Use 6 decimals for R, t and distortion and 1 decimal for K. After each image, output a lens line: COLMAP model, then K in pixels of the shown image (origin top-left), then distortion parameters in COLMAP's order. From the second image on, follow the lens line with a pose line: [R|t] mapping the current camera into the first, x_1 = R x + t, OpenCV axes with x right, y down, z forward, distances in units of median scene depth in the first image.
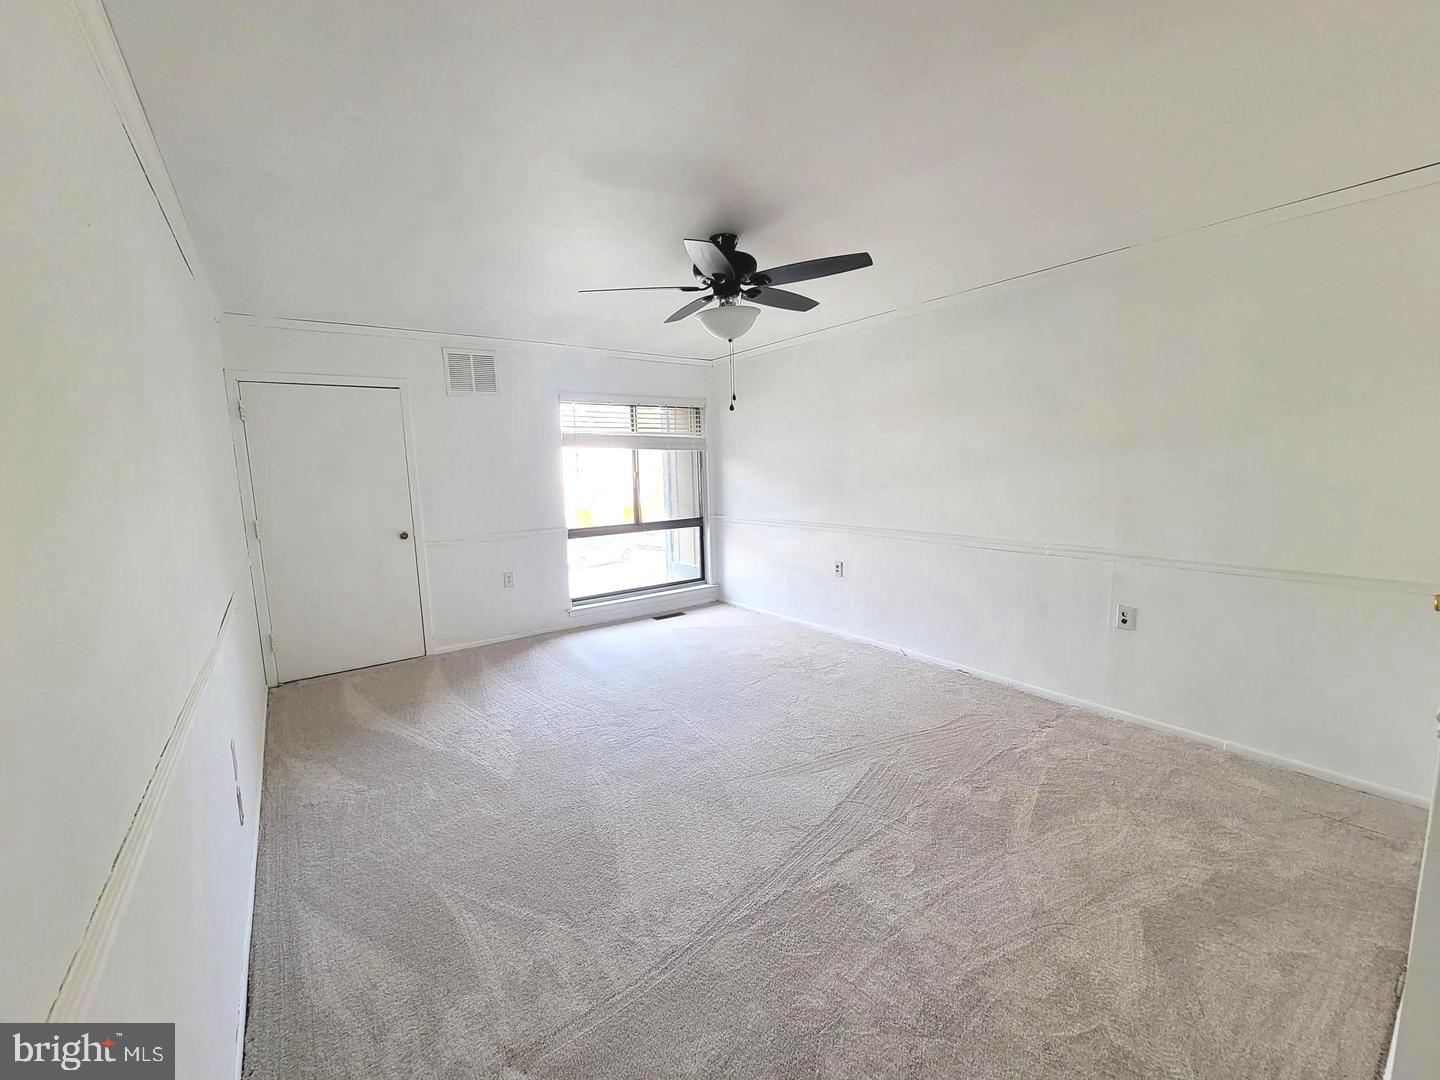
lens RADIAL K [[584.0, 0, 718.7], [0, 584.0, 540.0], [0, 0, 1]] dist [-0.007836, -0.000019]
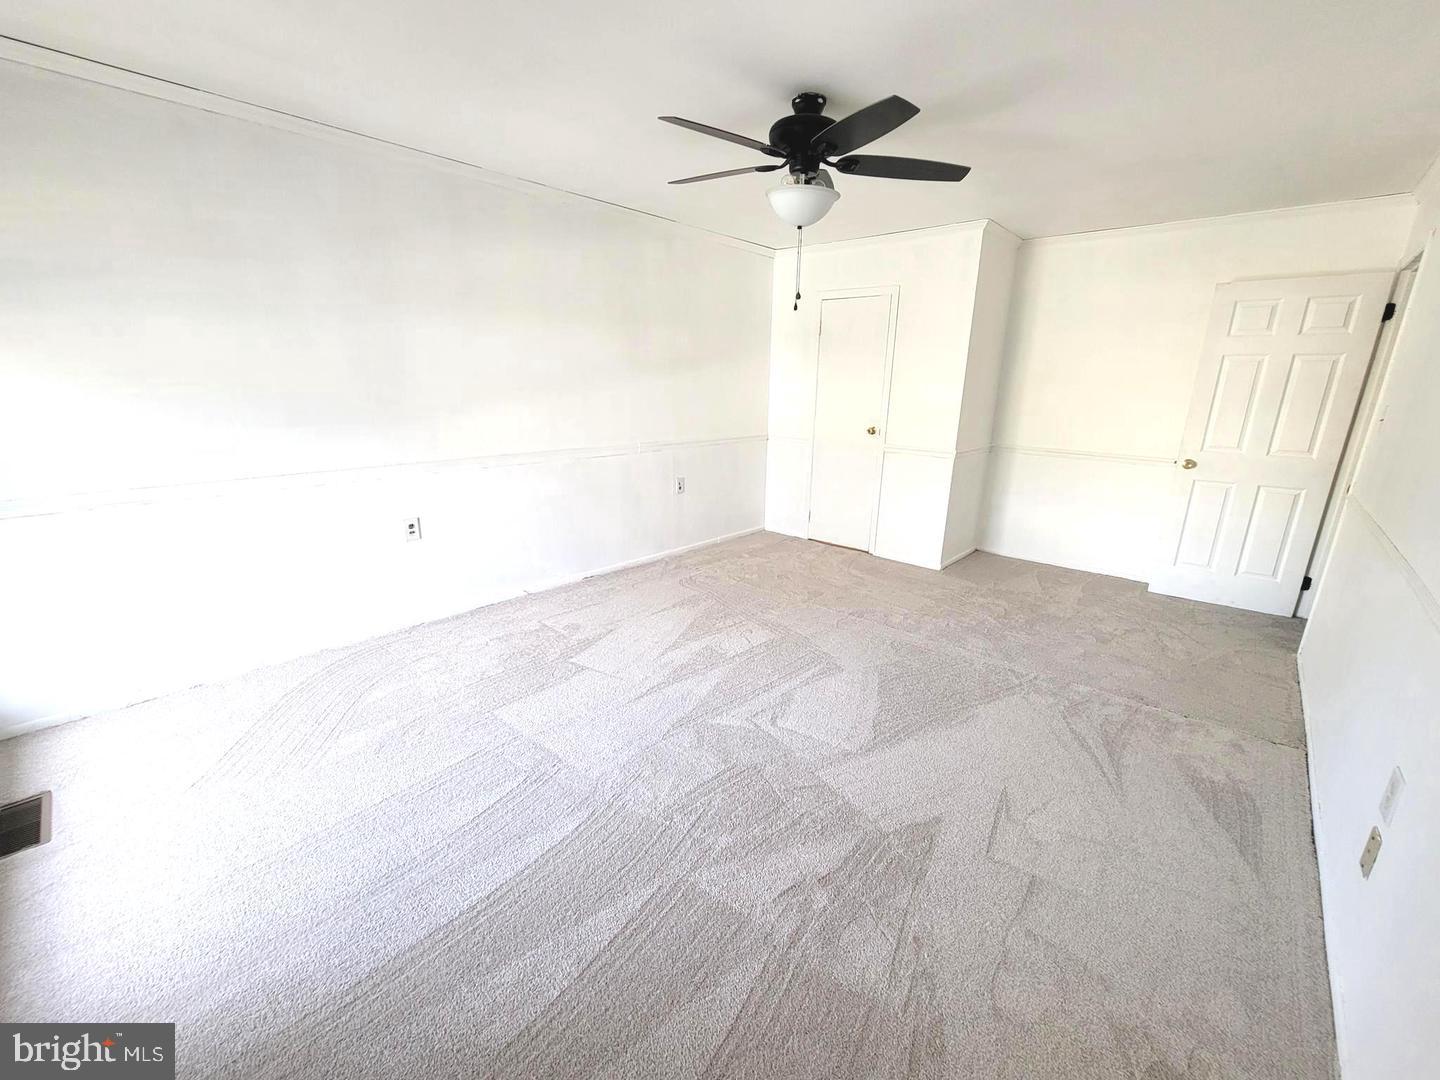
lens RADIAL K [[584.0, 0, 715.0], [0, 584.0, 542.1], [0, 0, 1]] dist [-0.007836, -0.000019]
pose [[-0.191165, -0.241951, 0.951271, -0.783651], [0.120844, 0.955969, 0.267431, -0.118189], [-0.974091, 0.166079, -0.153509, 1.151076]]
